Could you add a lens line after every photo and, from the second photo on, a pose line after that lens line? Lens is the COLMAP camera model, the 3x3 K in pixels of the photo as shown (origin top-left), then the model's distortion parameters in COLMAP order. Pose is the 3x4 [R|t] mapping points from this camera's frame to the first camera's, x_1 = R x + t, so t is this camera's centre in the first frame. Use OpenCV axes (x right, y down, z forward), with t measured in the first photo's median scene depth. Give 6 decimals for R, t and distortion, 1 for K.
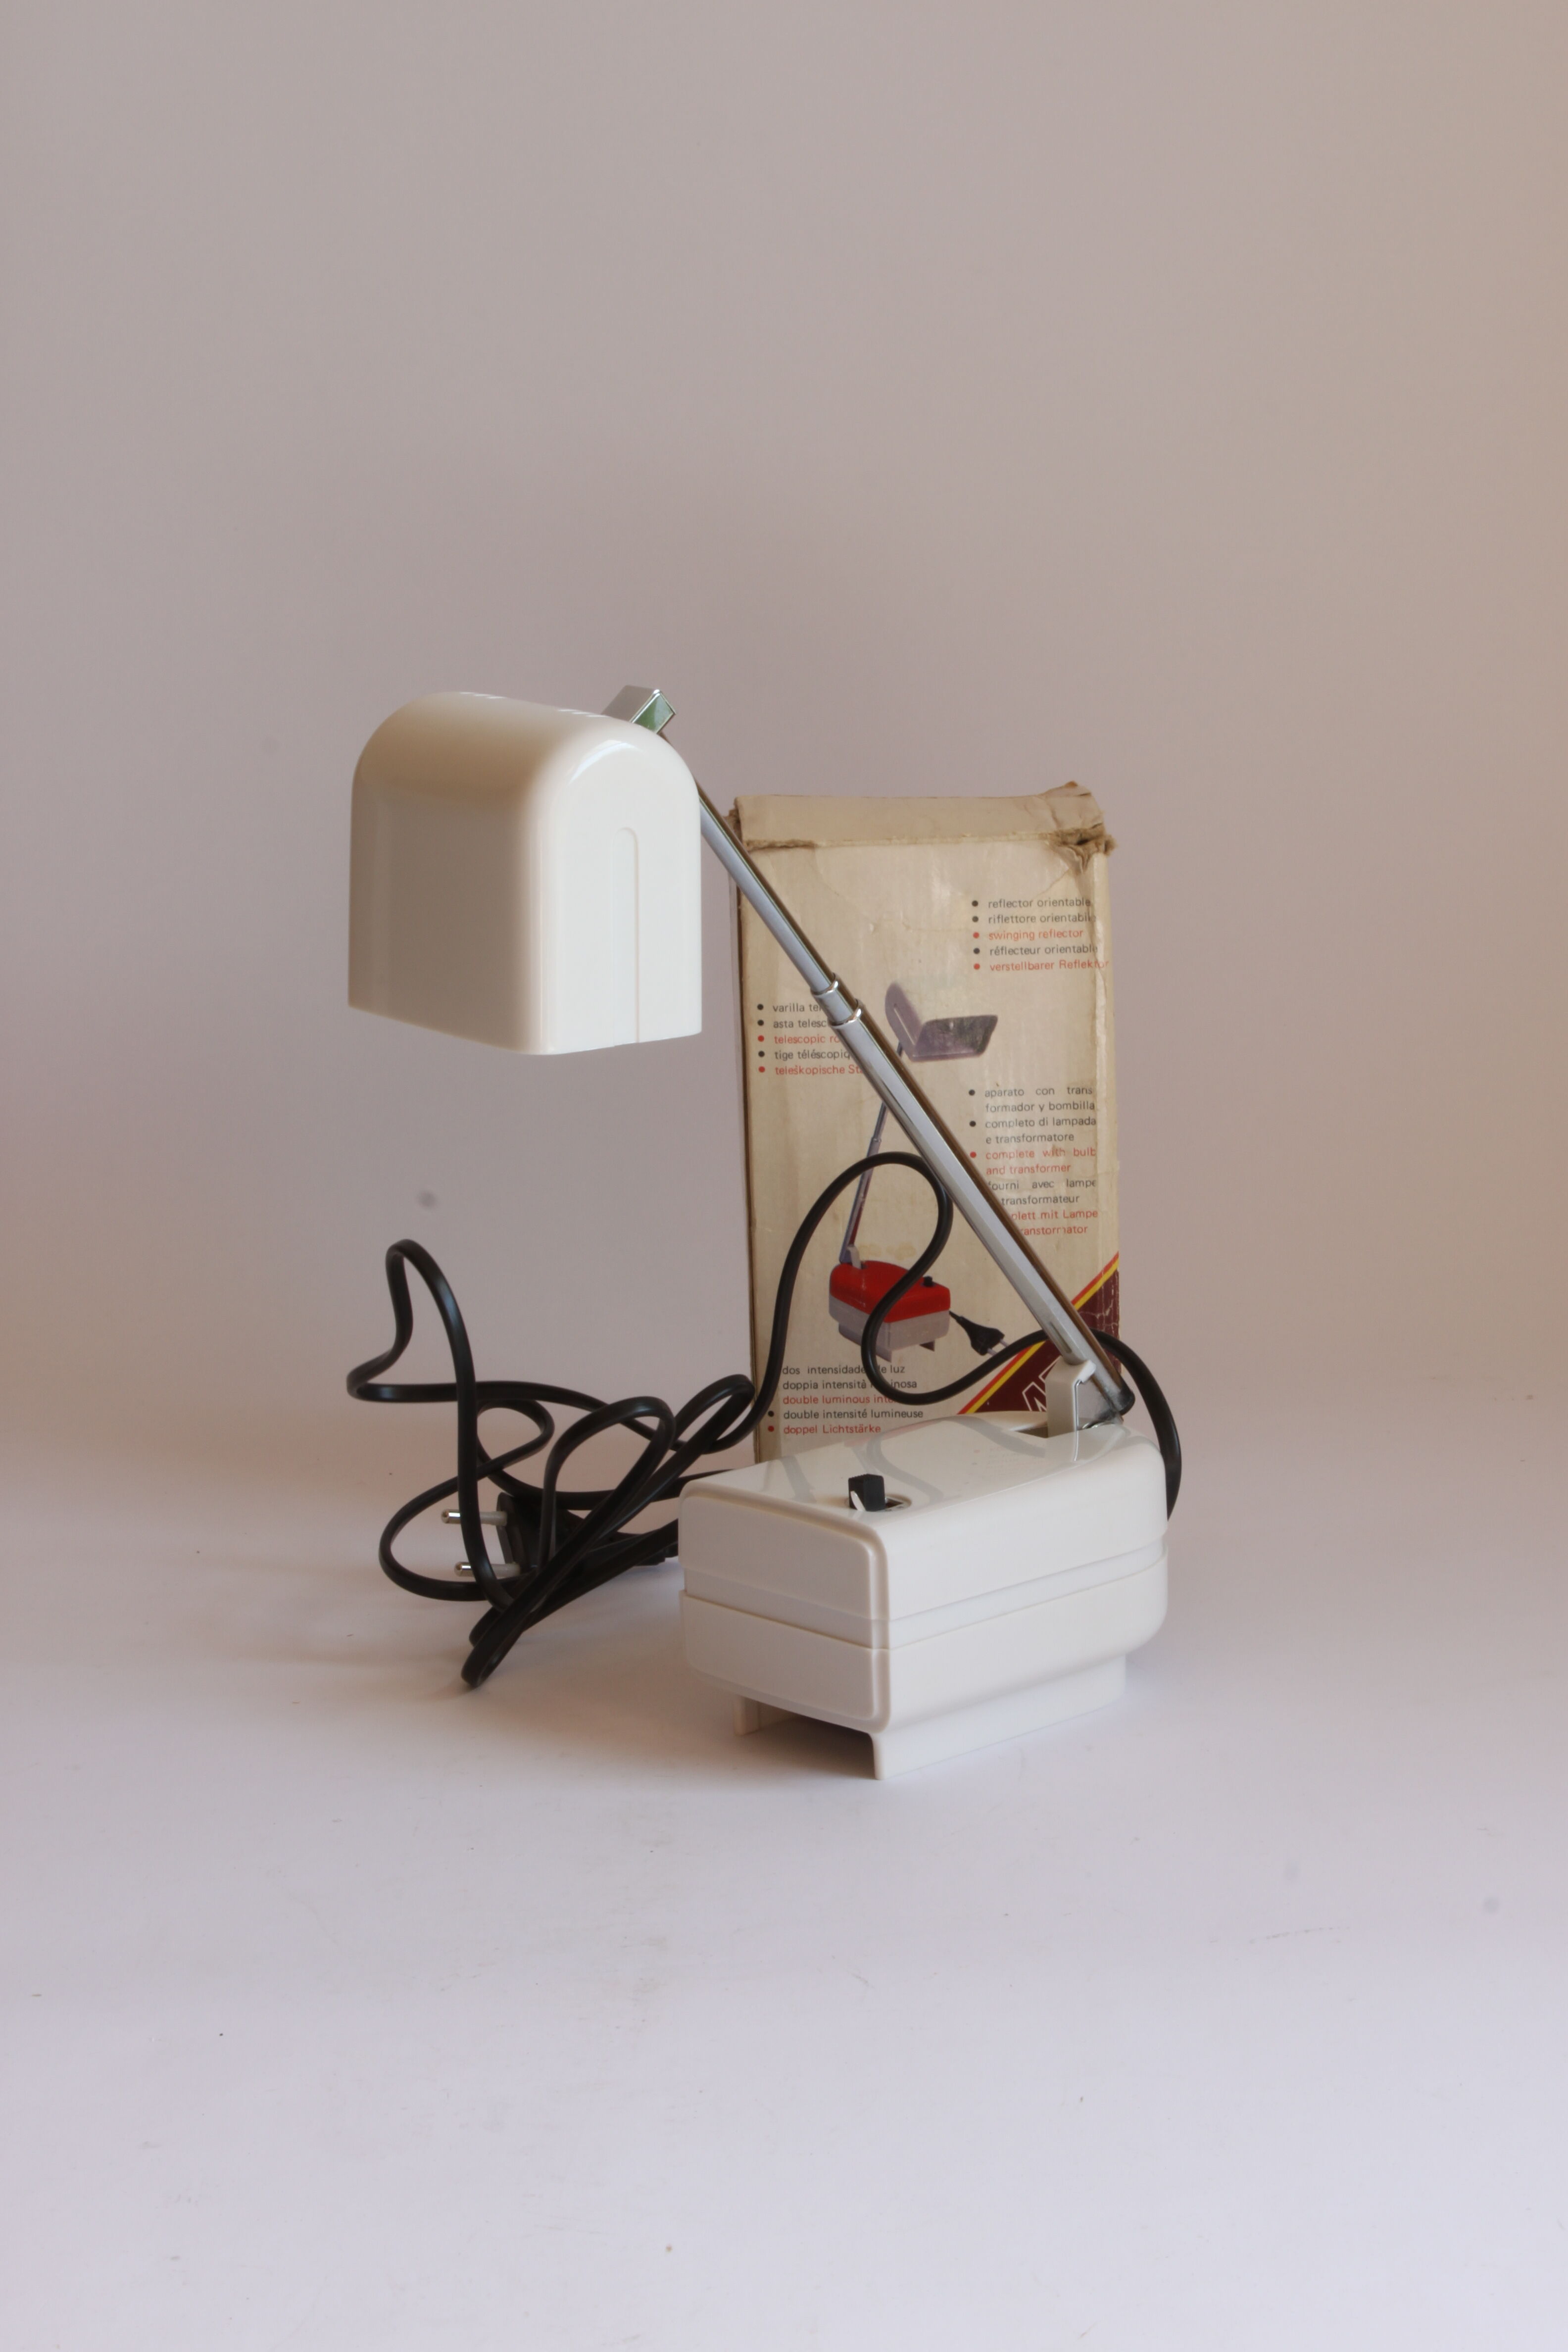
lens RADIAL K [[5069.6, 0, 826.6], [0, 5069.6, 1117.7], [0, 0, 1]] dist [0.334619, 0.000000]
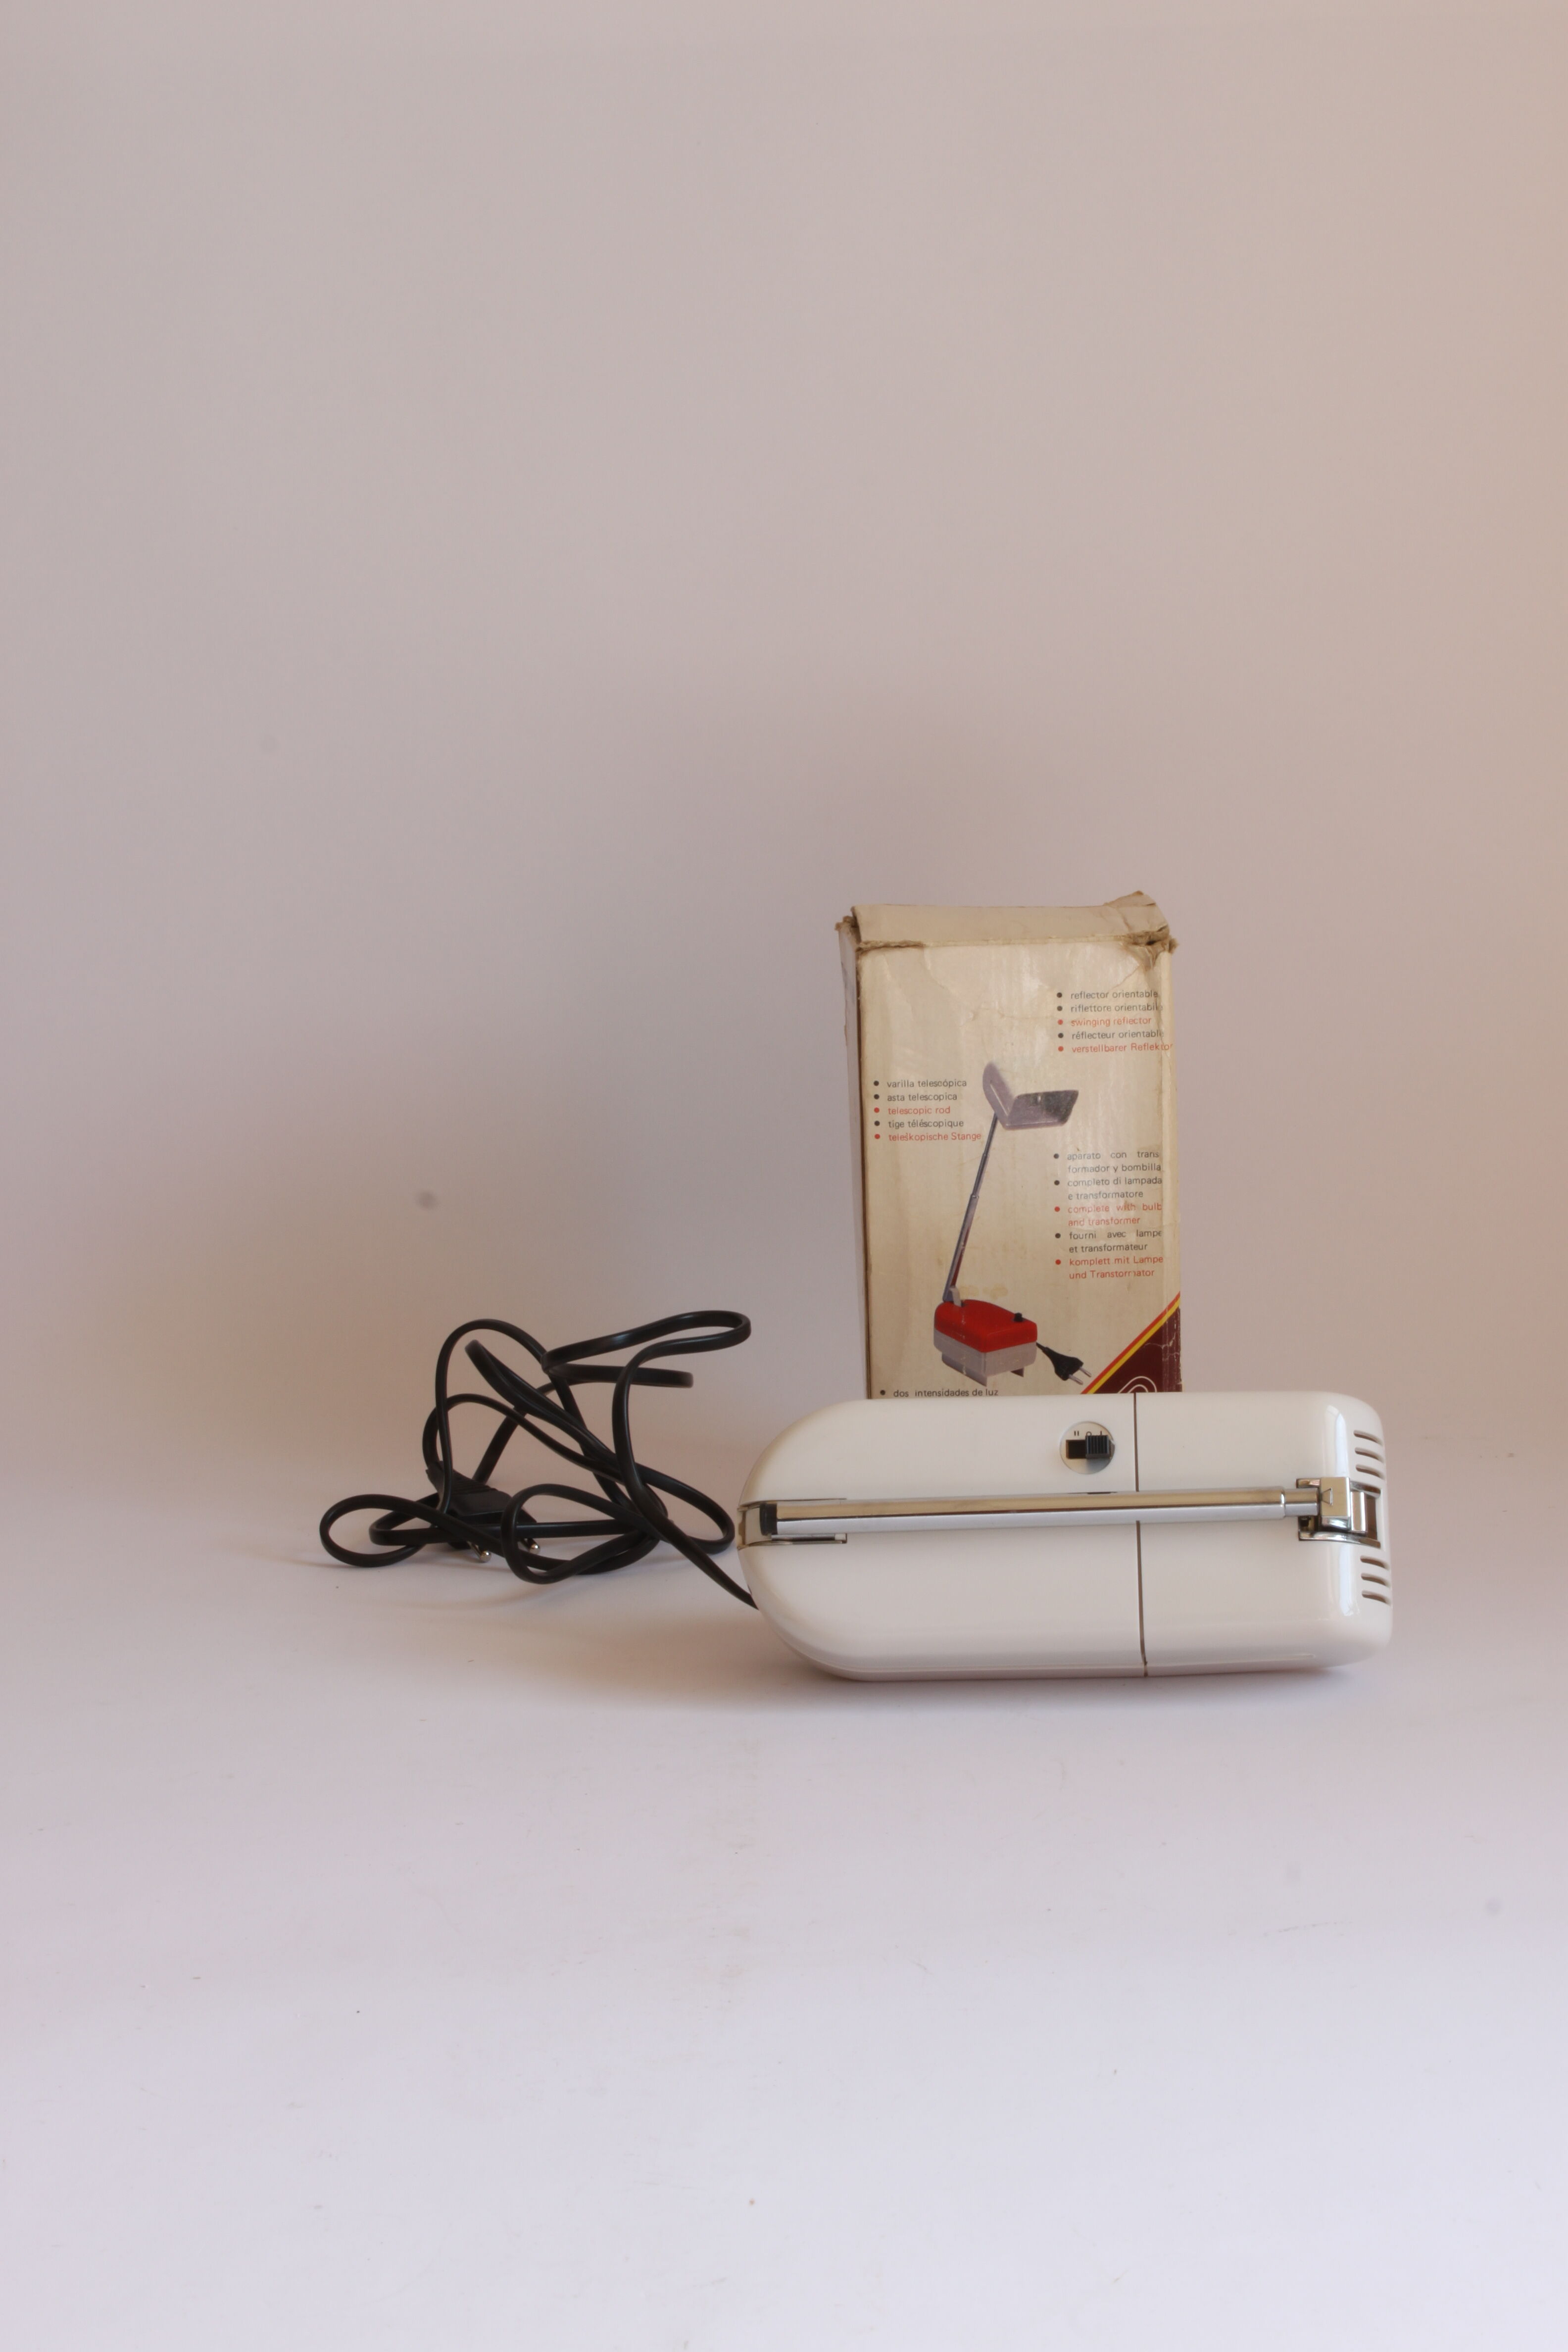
lens RADIAL K [[4510.2, 0, 806.2], [0, 4510.2, 1158.2], [0, 0, 1]] dist [0.241874, 0.000000]
pose [[0.999868, 0.000997, -0.016203, -0.012254], [-0.001196, 0.999924, -0.012293, 0.008420], [0.016190, 0.012310, 0.999793, -0.046149]]
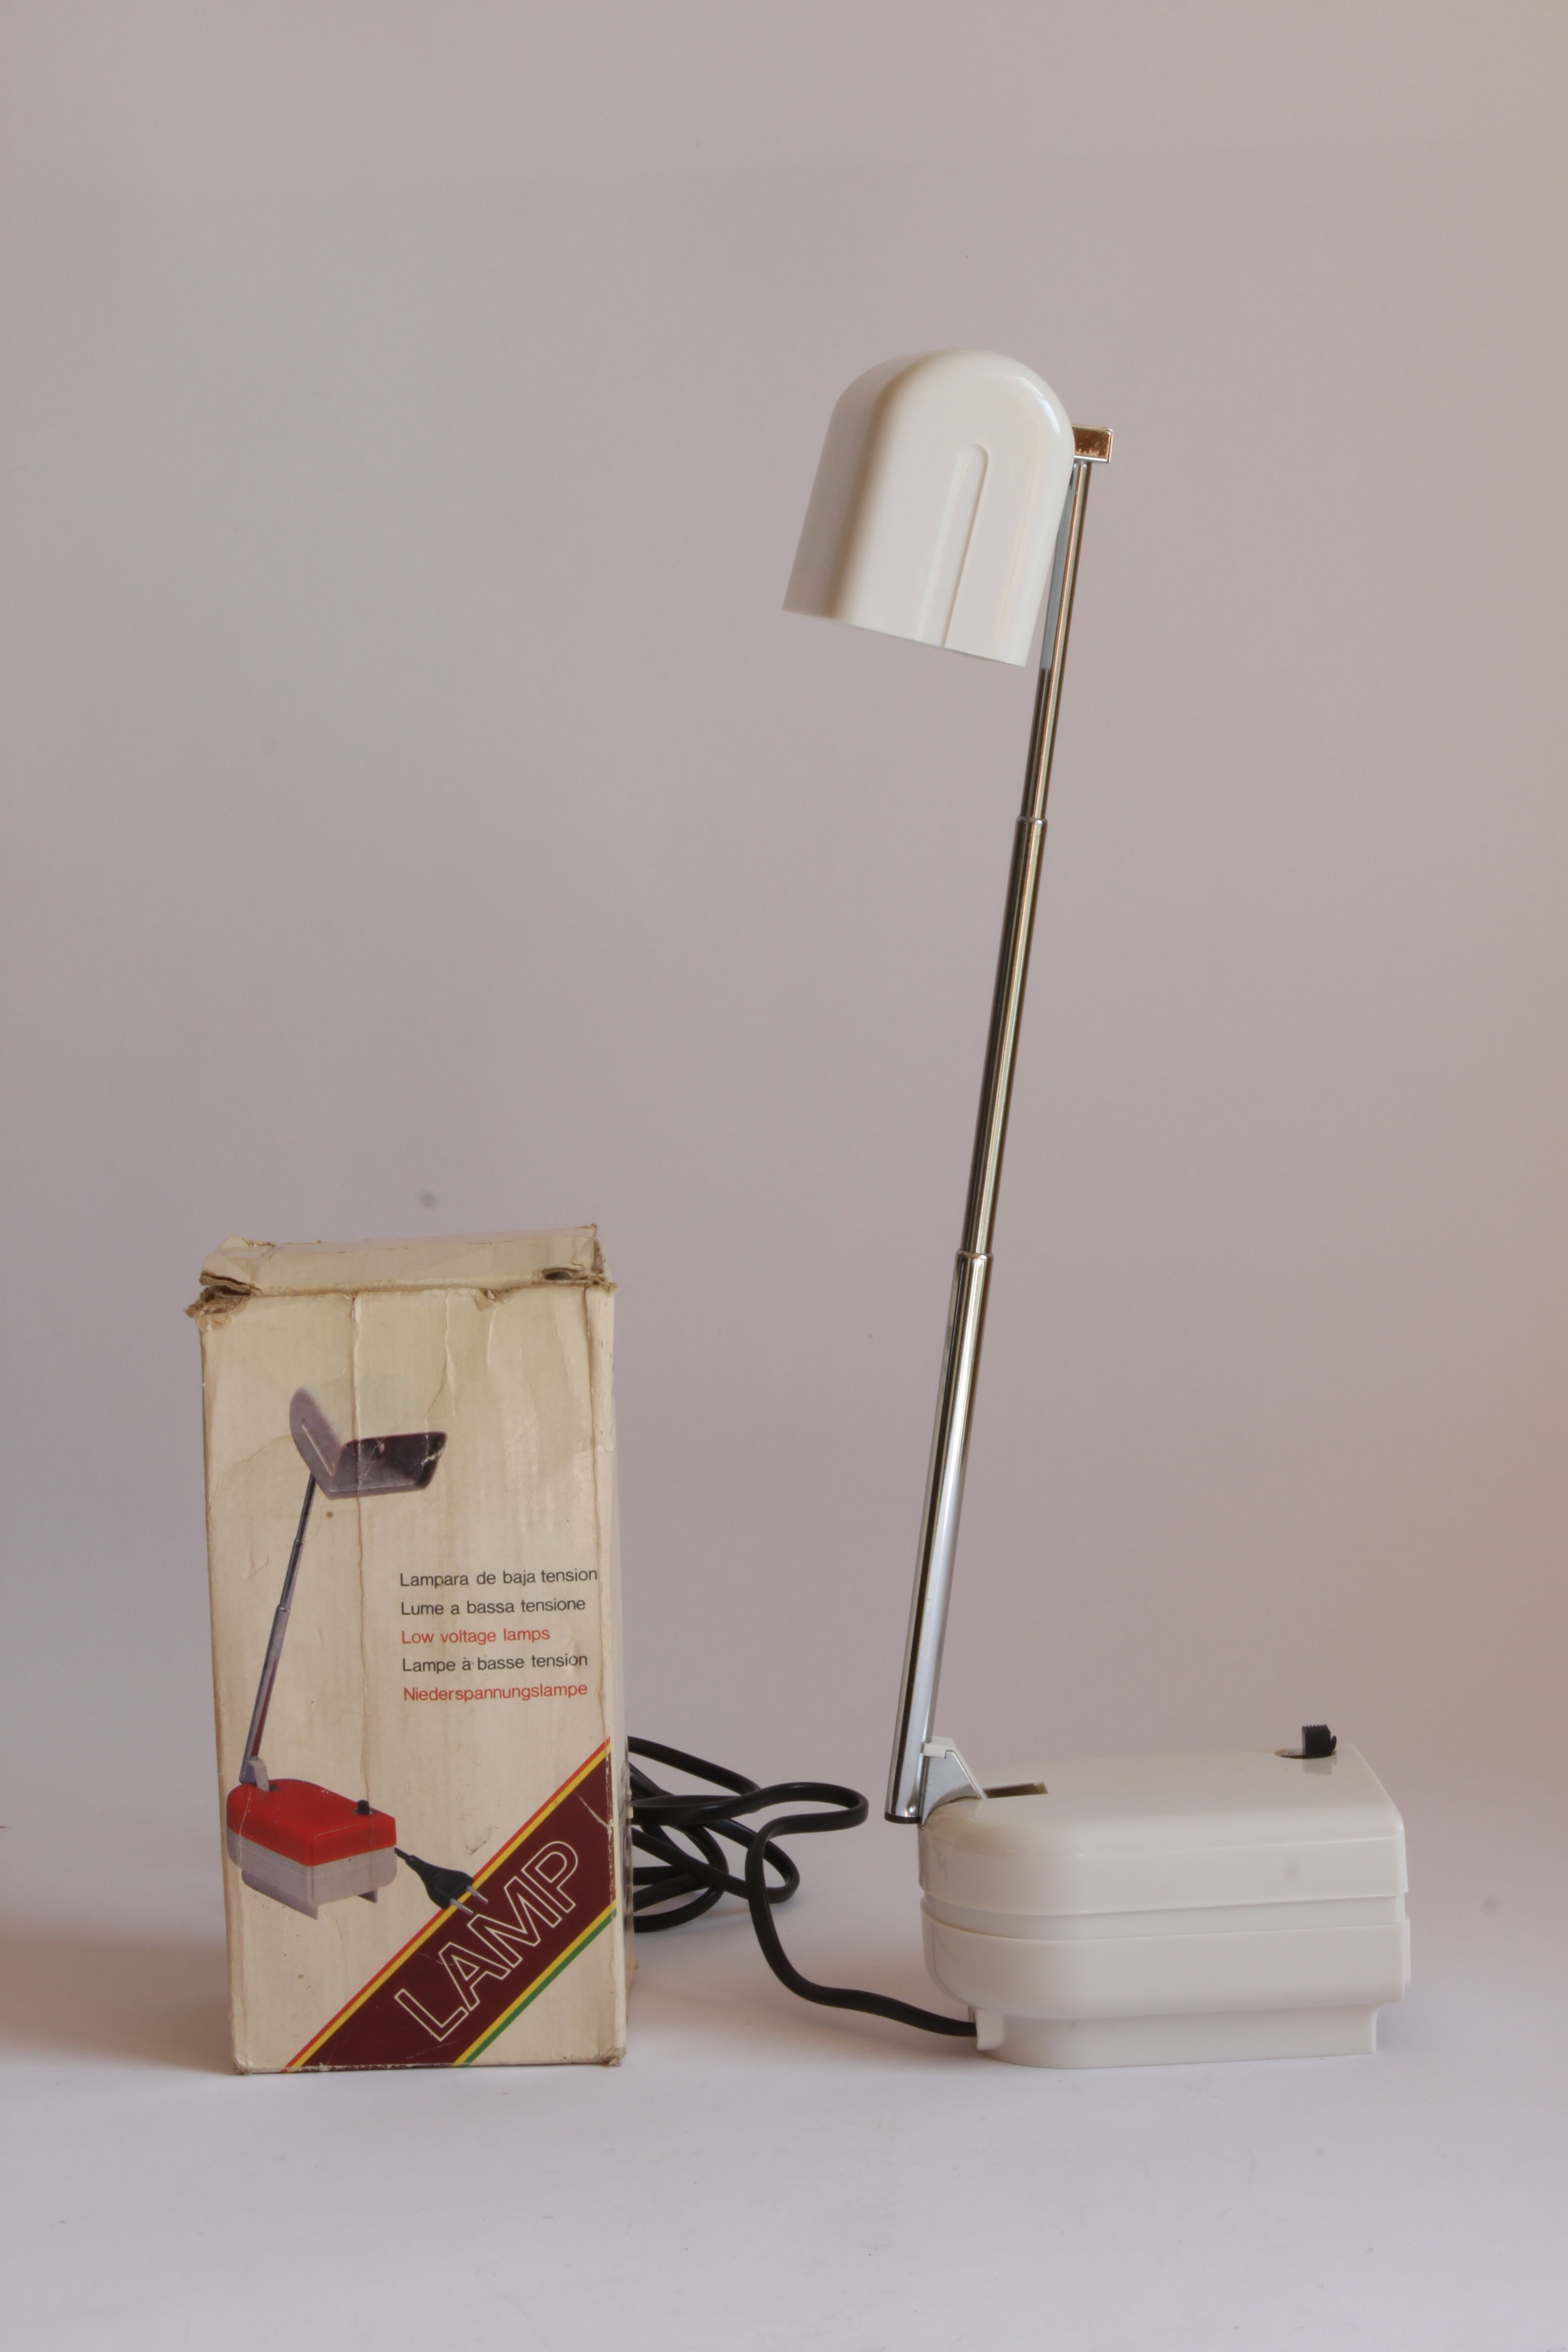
lens RADIAL K [[5069.6, 0, 888.0], [0, 5069.6, 1183.1], [0, 0, 1]] dist [0.334619, 0.000000]
pose [[0.998057, -0.016360, -0.060127, 0.138926], [0.013323, 0.998632, -0.050567, -0.018041], [0.060872, 0.049668, 0.996909, 0.284702]]
